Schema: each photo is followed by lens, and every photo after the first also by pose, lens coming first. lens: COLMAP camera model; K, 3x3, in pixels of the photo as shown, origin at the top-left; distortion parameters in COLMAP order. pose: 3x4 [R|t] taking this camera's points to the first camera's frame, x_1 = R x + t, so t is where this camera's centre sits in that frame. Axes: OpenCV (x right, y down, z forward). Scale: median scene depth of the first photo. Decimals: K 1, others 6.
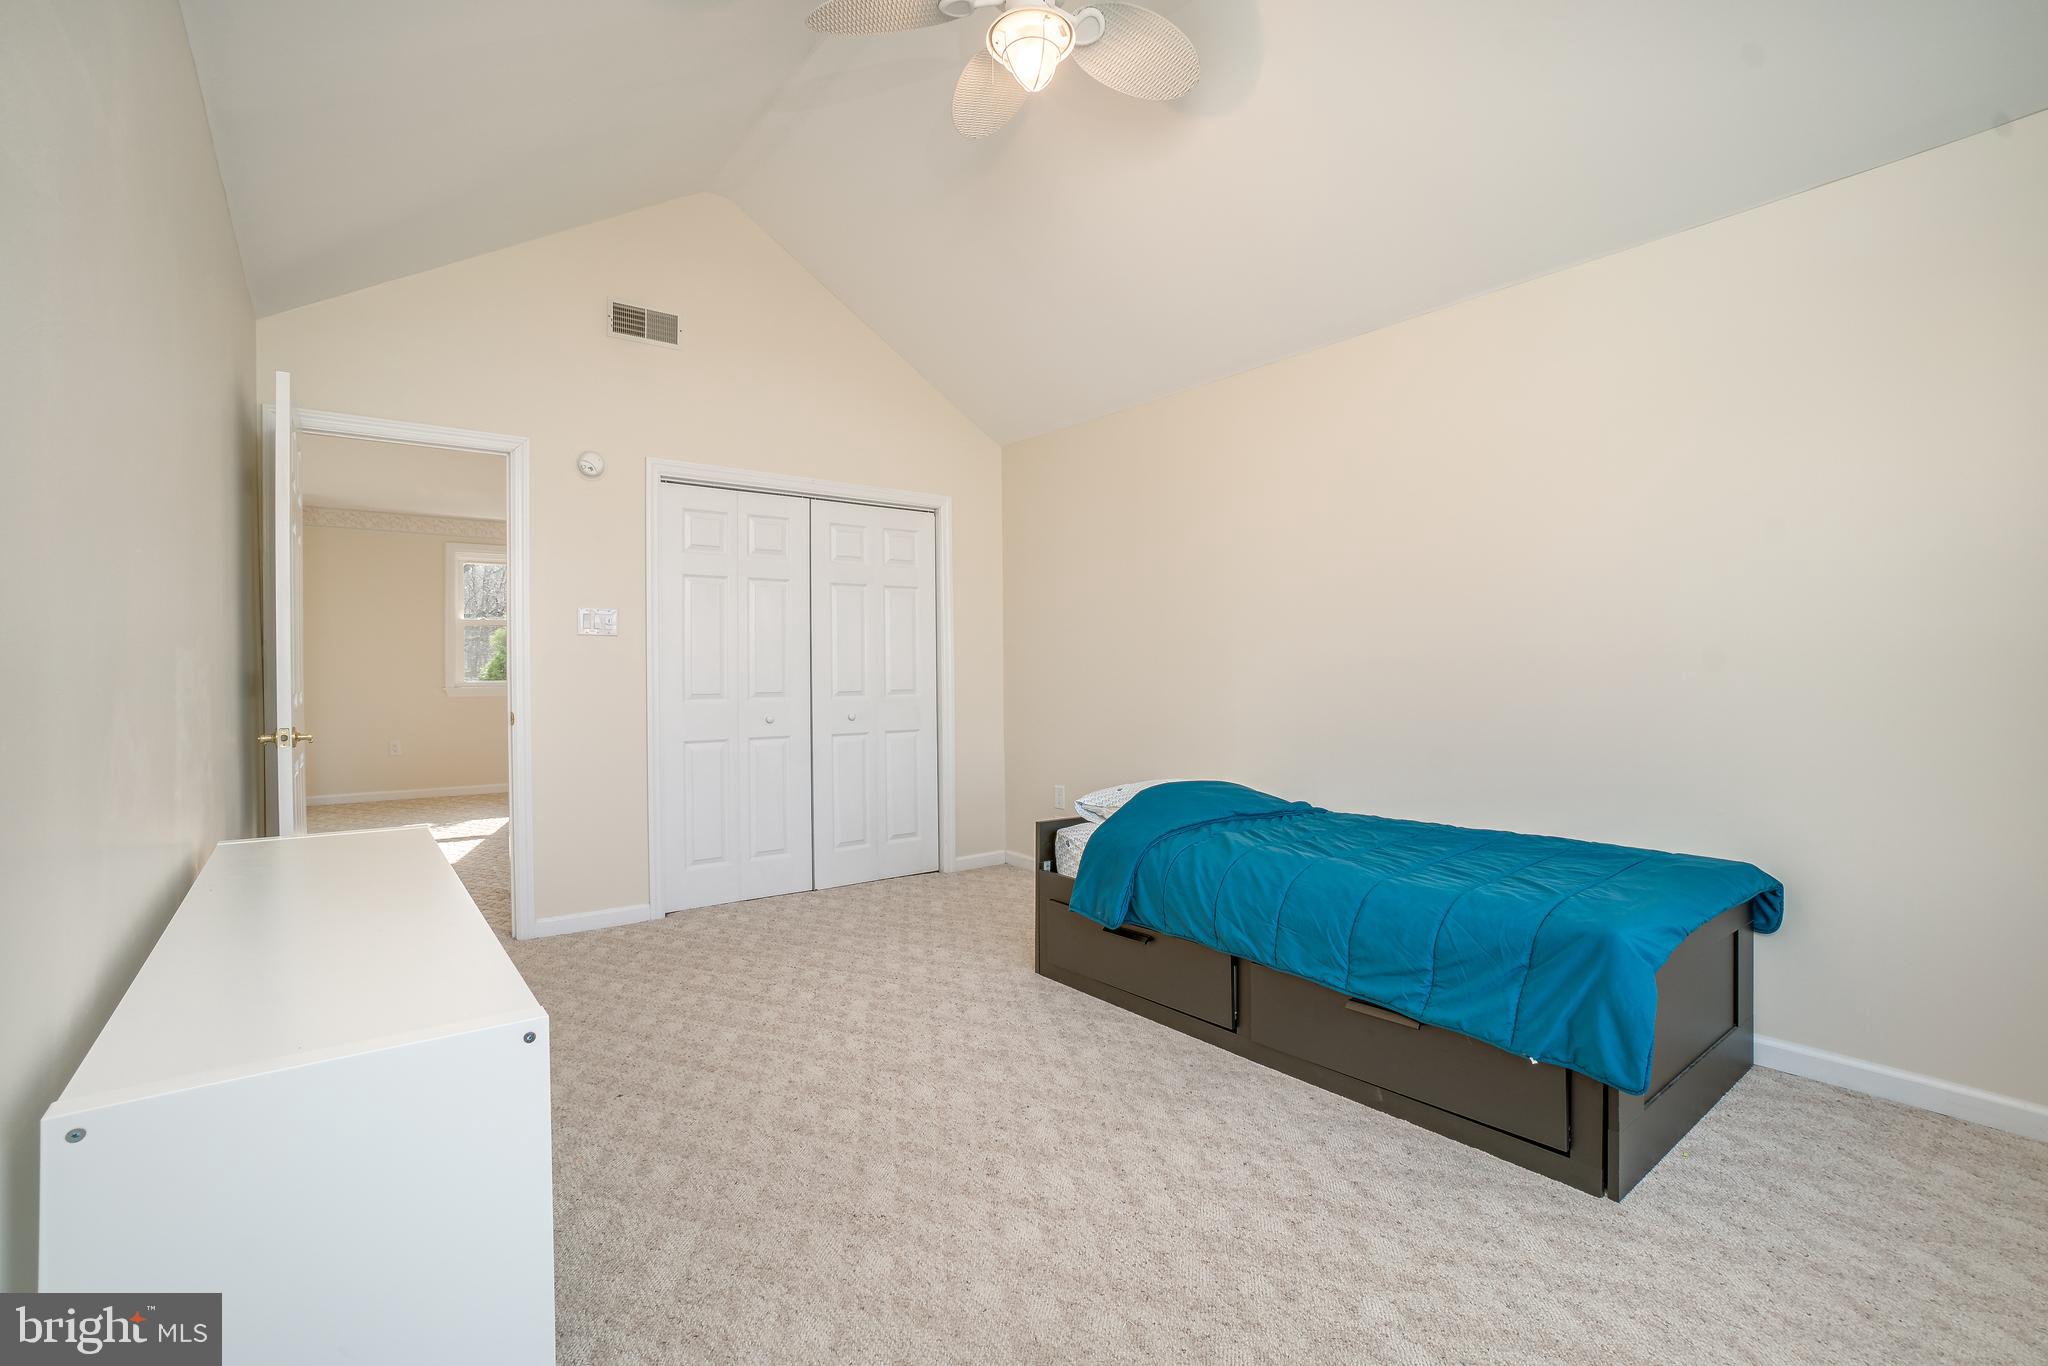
lens RADIAL K [[907.1, 0, 1019.9], [0, 907.1, 672.6], [0, 0, 1]] dist [-0.050636, 0.013657]
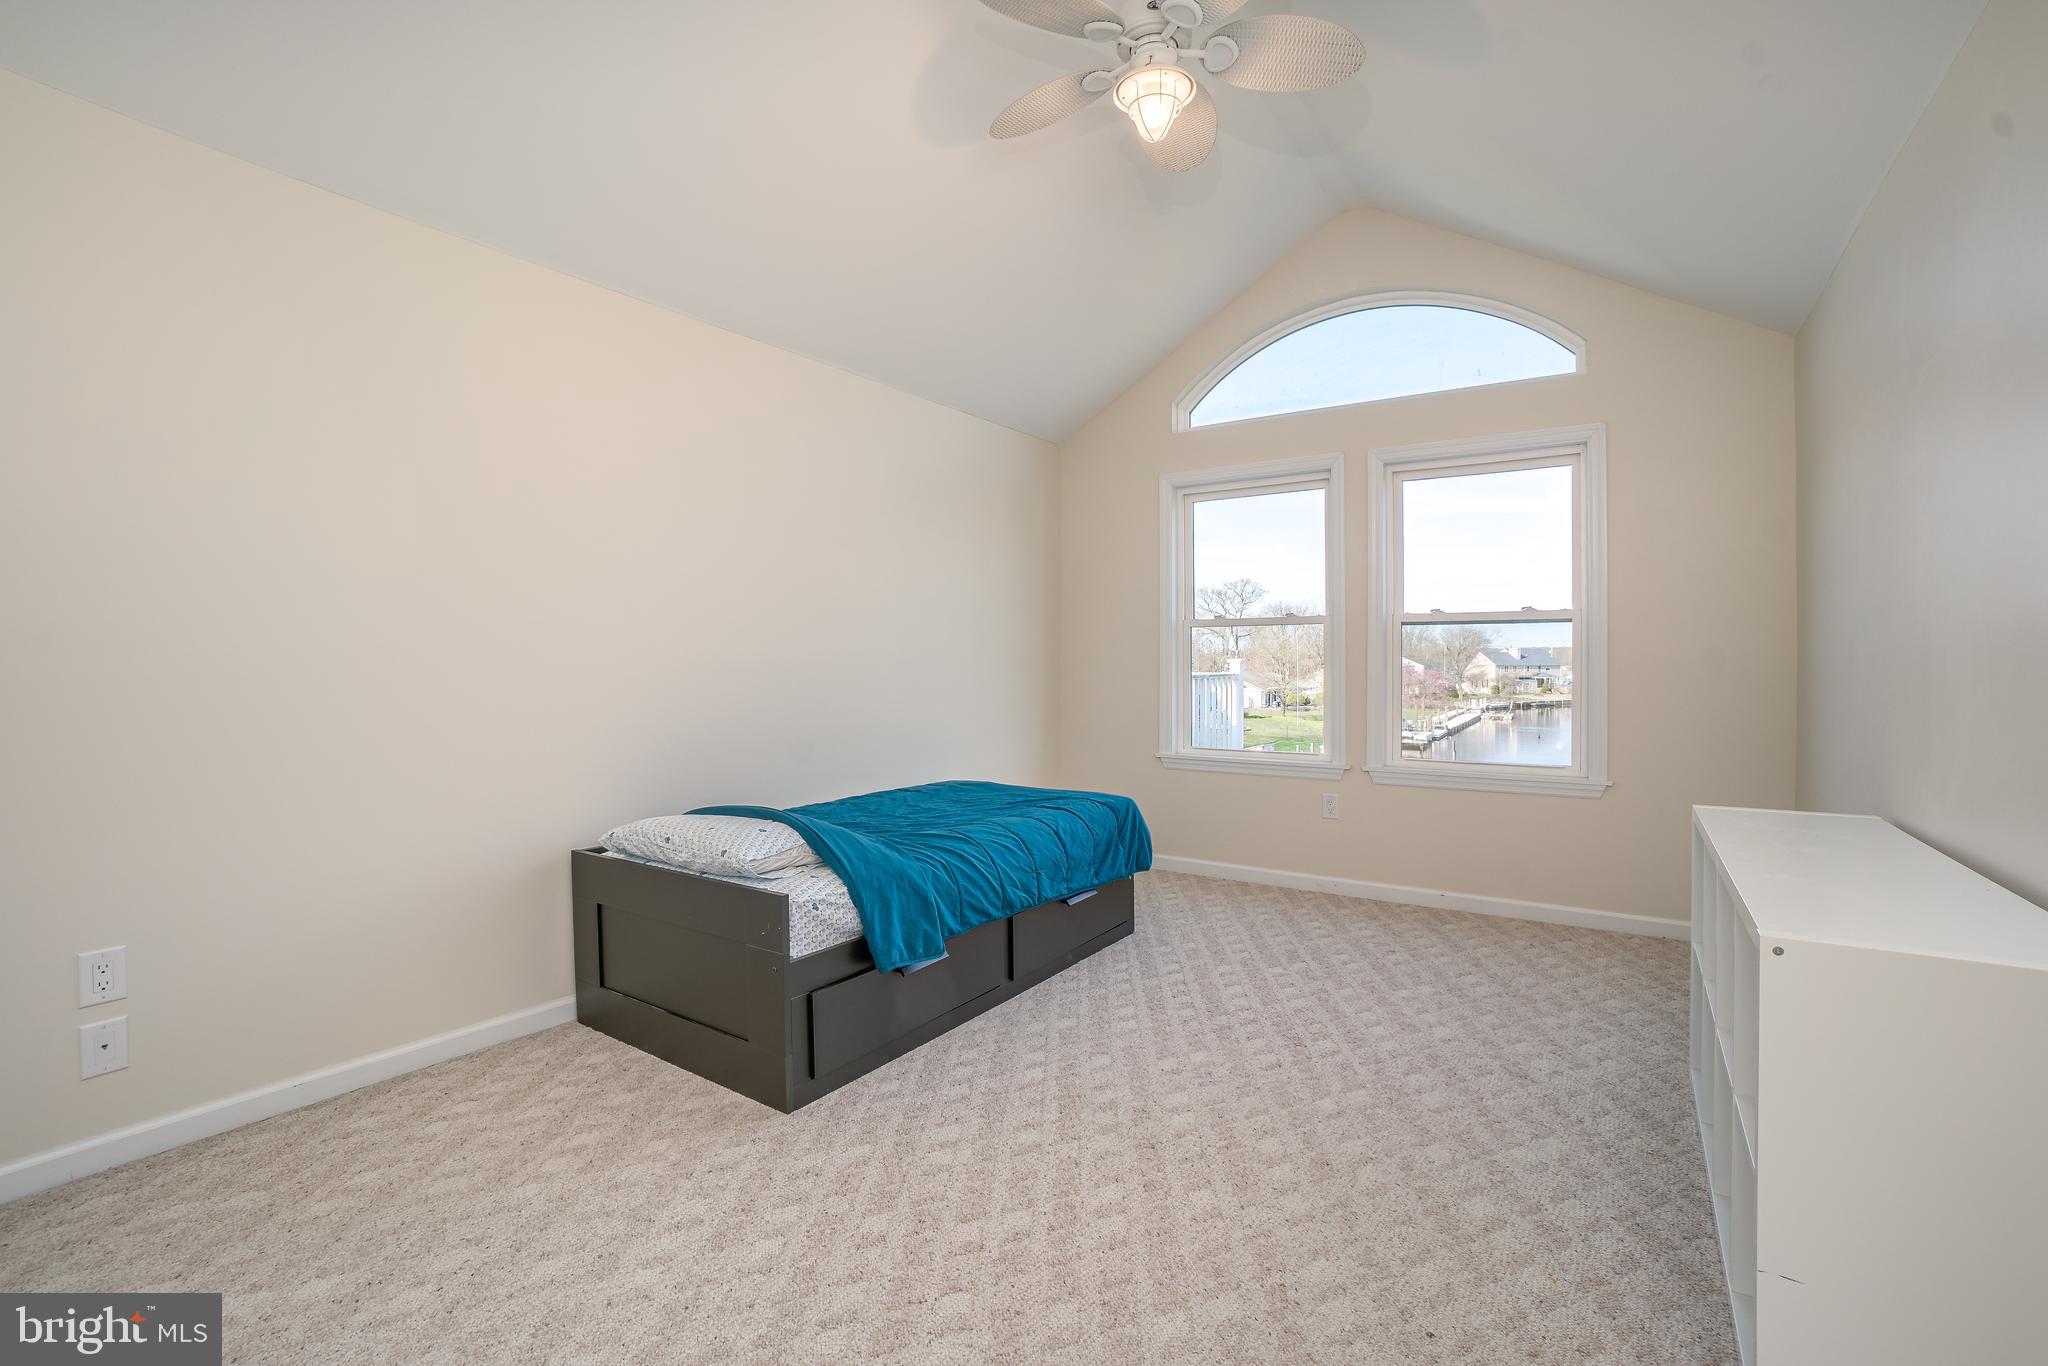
lens RADIAL K [[907.1, 0, 1032.2], [0, 907.1, 670.6], [0, 0, 1]] dist [-0.050636, 0.013657]
pose [[-0.316214, 0.004129, 0.948679, -0.915229], [0.004581, 0.999986, -0.002825, 0.004791], [-0.948677, 0.003452, -0.316228, 1.406125]]
